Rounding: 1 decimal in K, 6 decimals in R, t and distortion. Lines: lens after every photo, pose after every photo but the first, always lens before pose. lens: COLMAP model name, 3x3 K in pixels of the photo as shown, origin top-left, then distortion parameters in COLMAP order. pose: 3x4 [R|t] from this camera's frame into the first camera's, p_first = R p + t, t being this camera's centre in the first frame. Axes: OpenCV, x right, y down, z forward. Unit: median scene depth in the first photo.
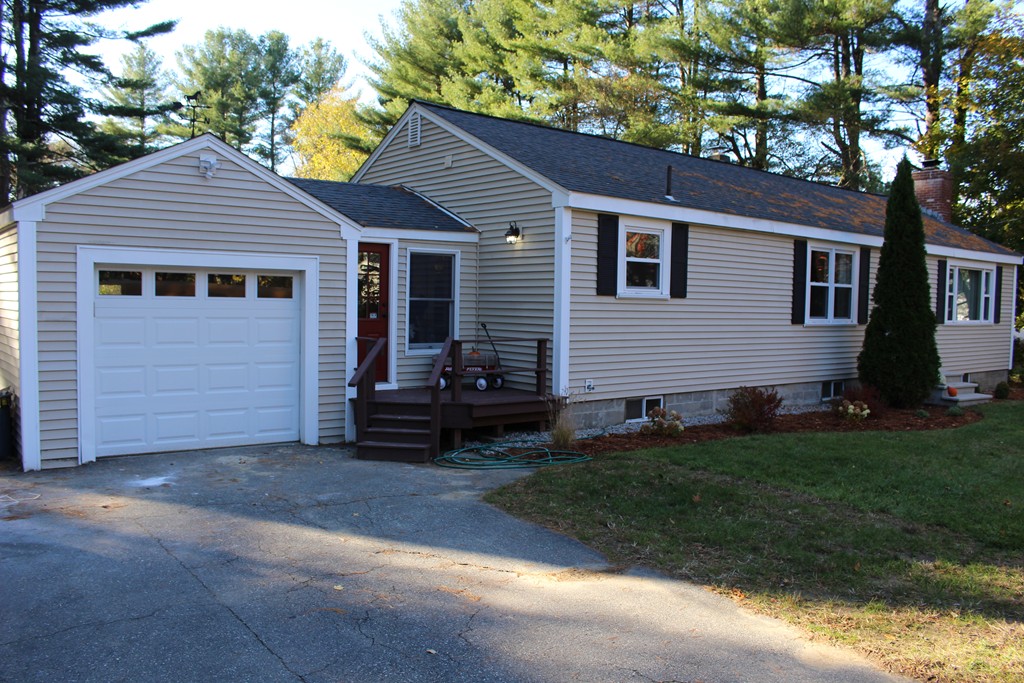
lens RADIAL K [[883.0, 0, 512.0], [0, 883.0, 341.5], [0, 0, 1]] dist [-0.091840, 0.005331]
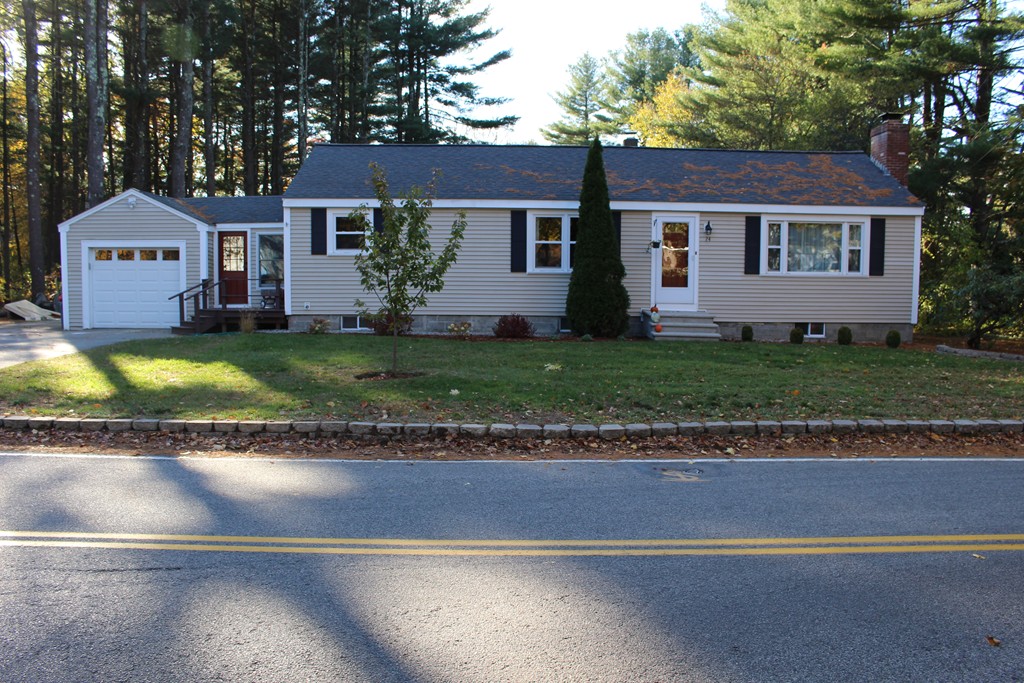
lens RADIAL K [[956.4, 0, 512.0], [0, 956.4, 341.5], [0, 0, 1]] dist [-0.139967, 0.010241]
pose [[0.762929, 0.032350, -0.645673, 1.573611], [-0.021280, 0.999463, 0.024931, 0.062842], [0.646132, -0.005280, 0.763207, -0.179821]]
